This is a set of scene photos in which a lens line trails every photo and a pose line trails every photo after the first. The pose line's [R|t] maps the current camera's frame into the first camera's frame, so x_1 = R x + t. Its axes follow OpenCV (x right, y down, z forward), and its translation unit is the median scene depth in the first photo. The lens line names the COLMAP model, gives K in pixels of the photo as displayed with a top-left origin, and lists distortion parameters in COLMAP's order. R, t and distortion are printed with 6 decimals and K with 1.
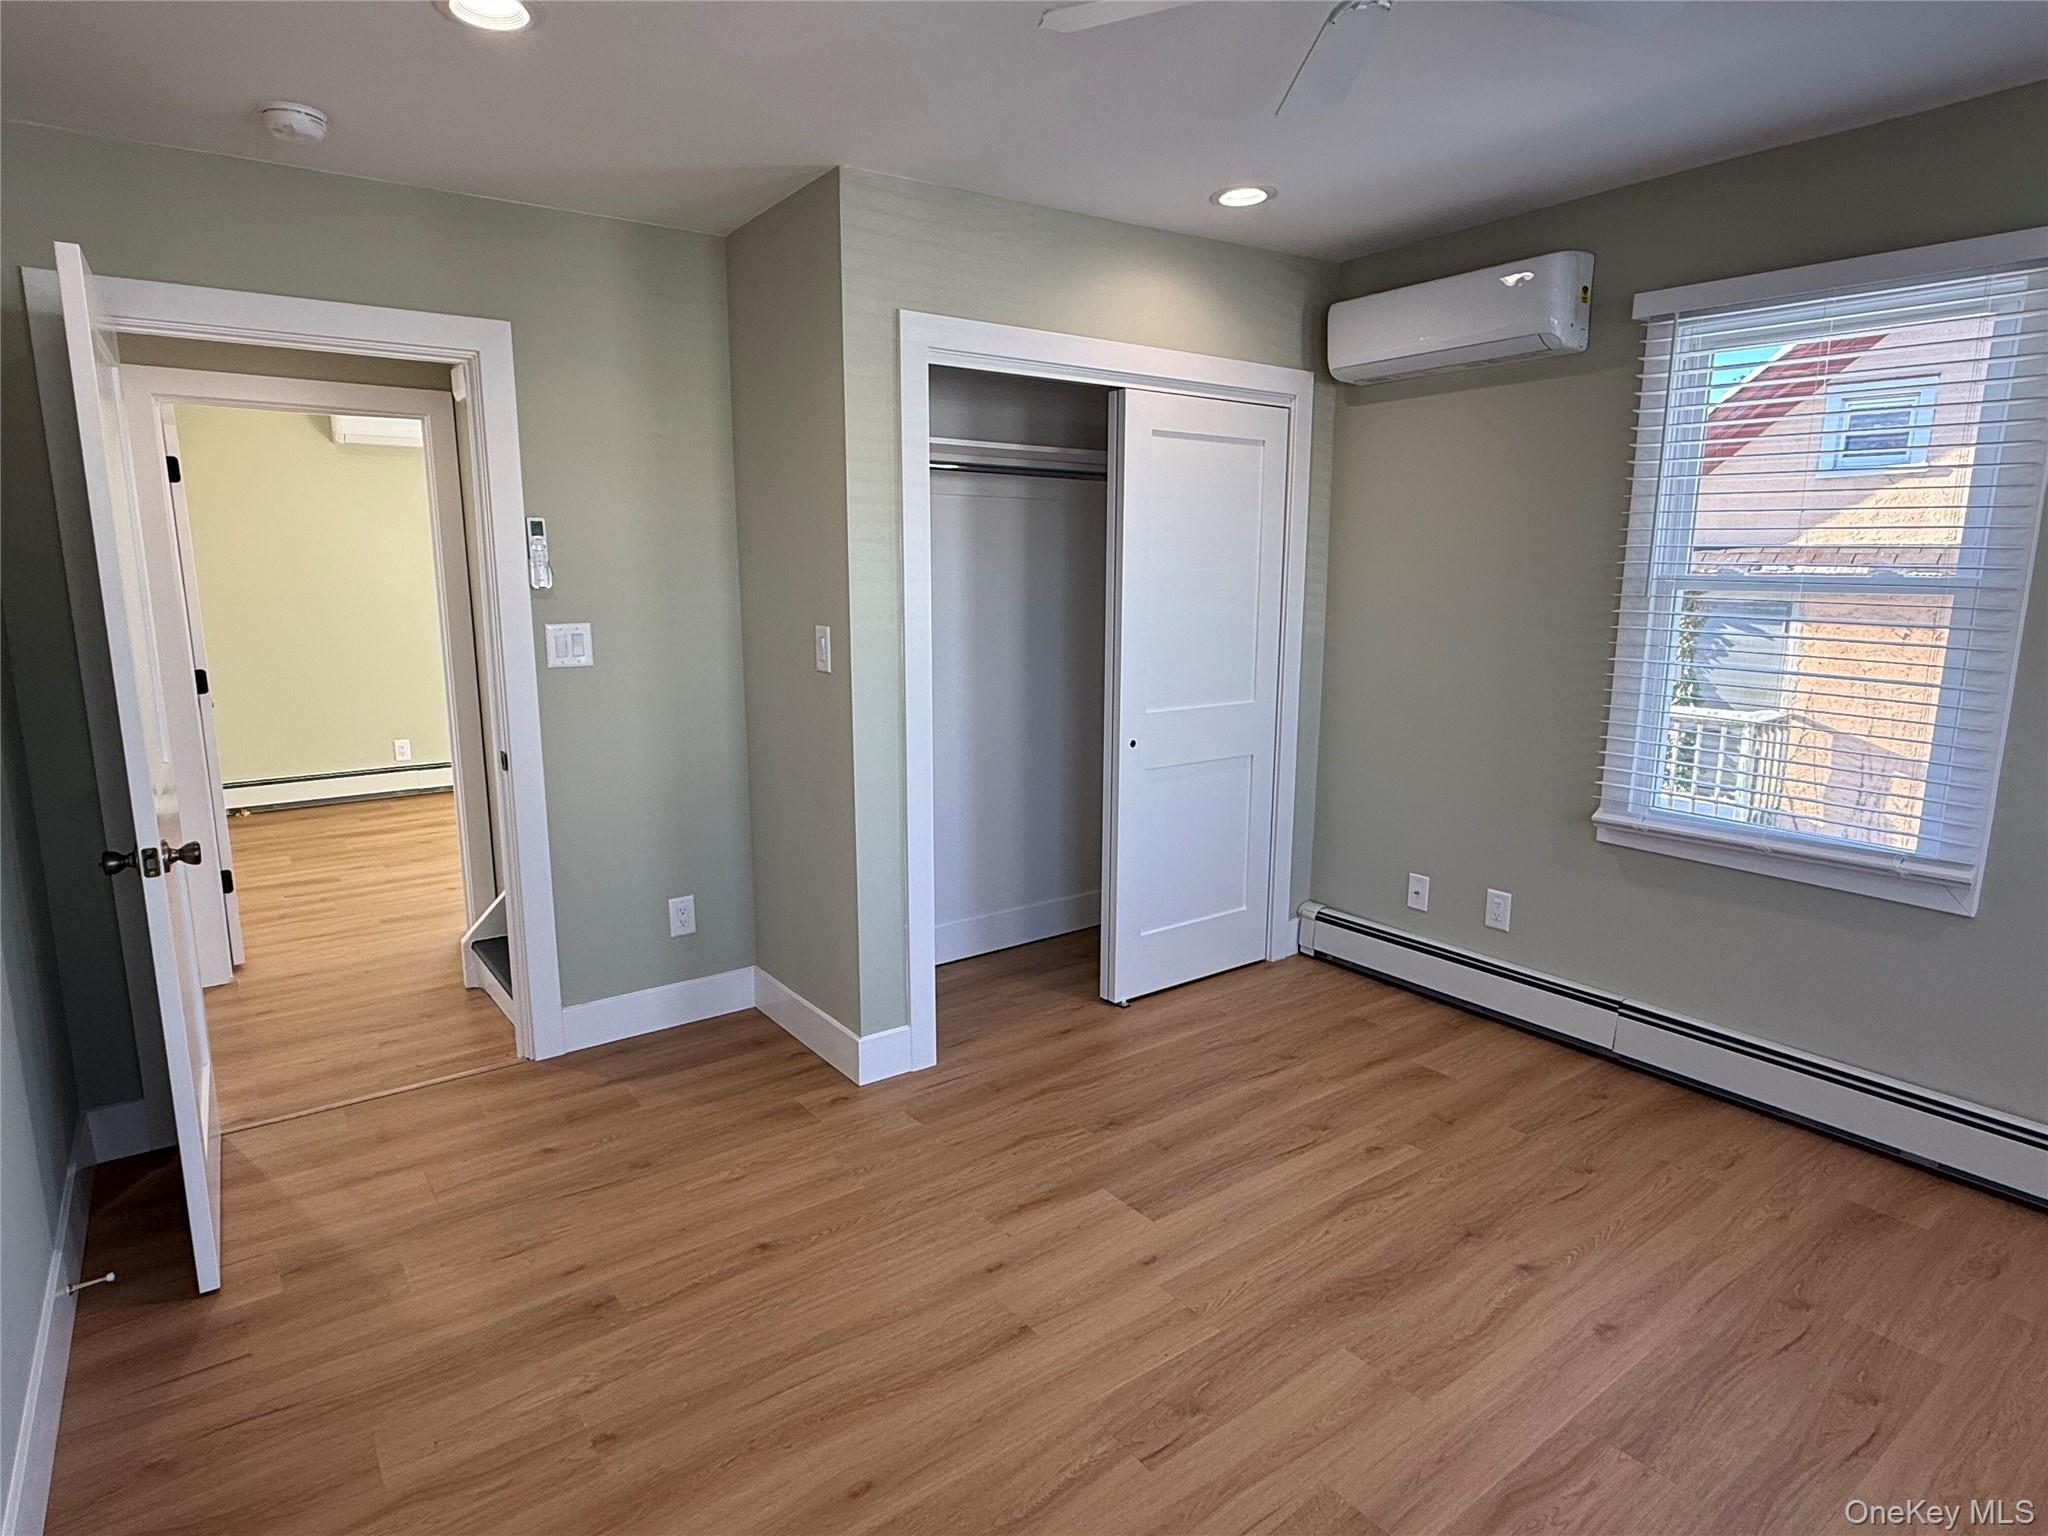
lens RADIAL K [[1122.2, 0, 1024.0], [0, 1122.2, 768.0], [0, 0, 1]] dist [0.000841, 0.000035]
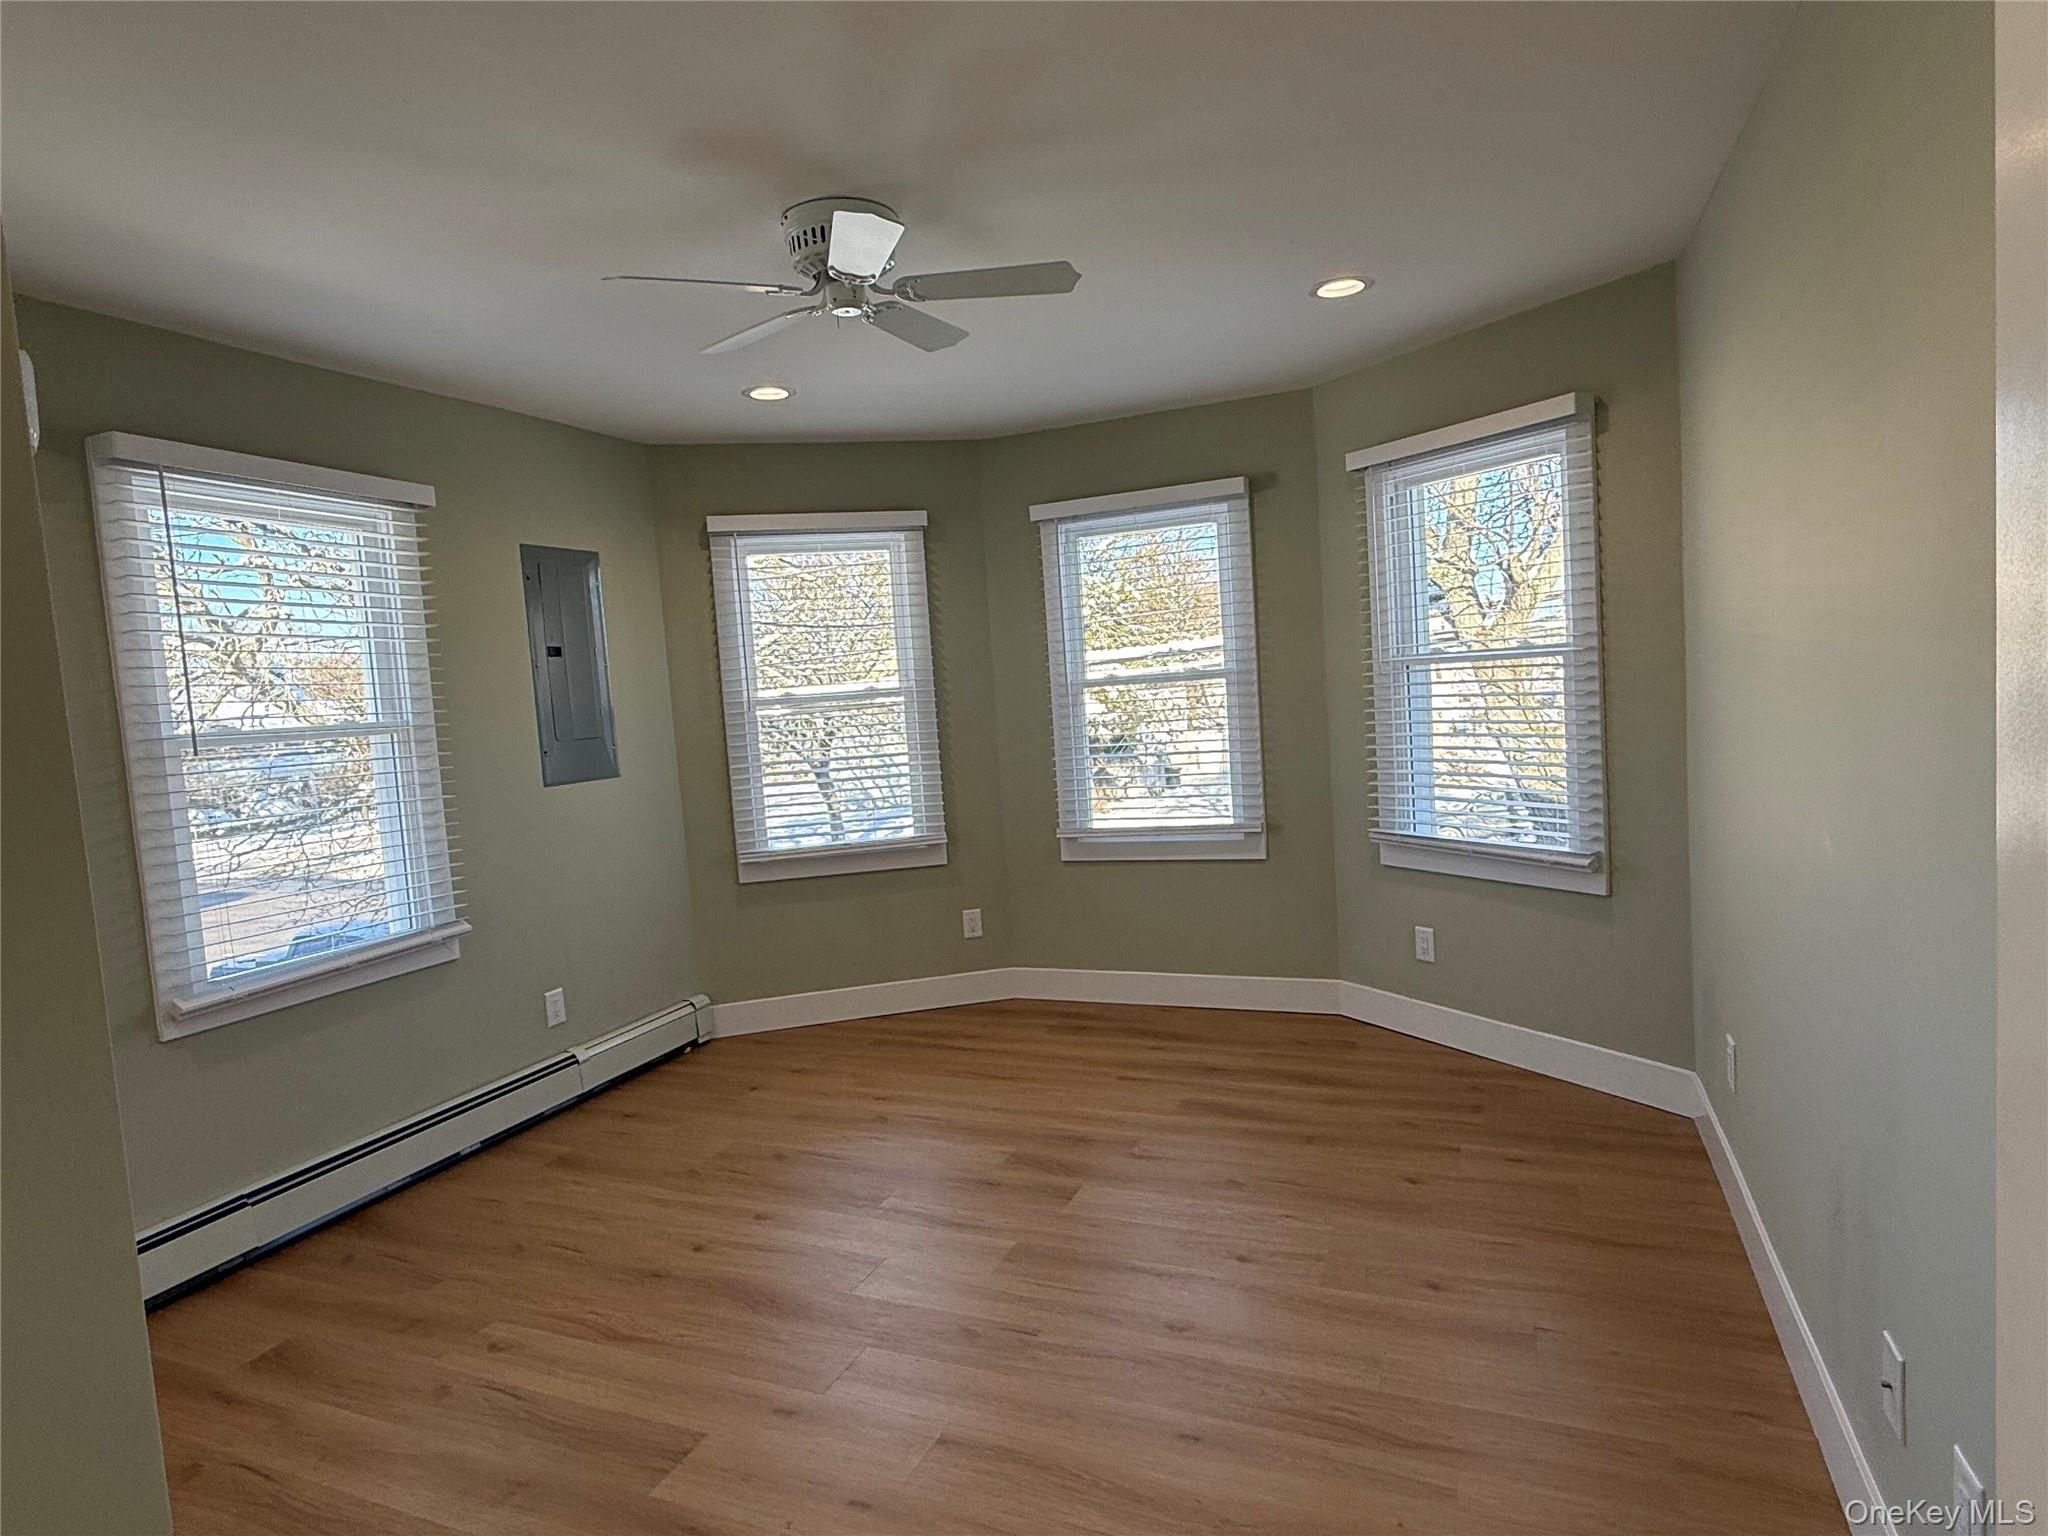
lens RADIAL K [[1122.2, 0, 1024.0], [0, 1122.2, 768.0], [0, 0, 1]] dist [0.000841, 0.000035]
pose [[-0.502057, -0.032688, 0.864217, -0.657669], [0.217453, 0.962410, 0.162728, -0.157663], [-0.837050, 0.269625, -0.476076, 0.954656]]
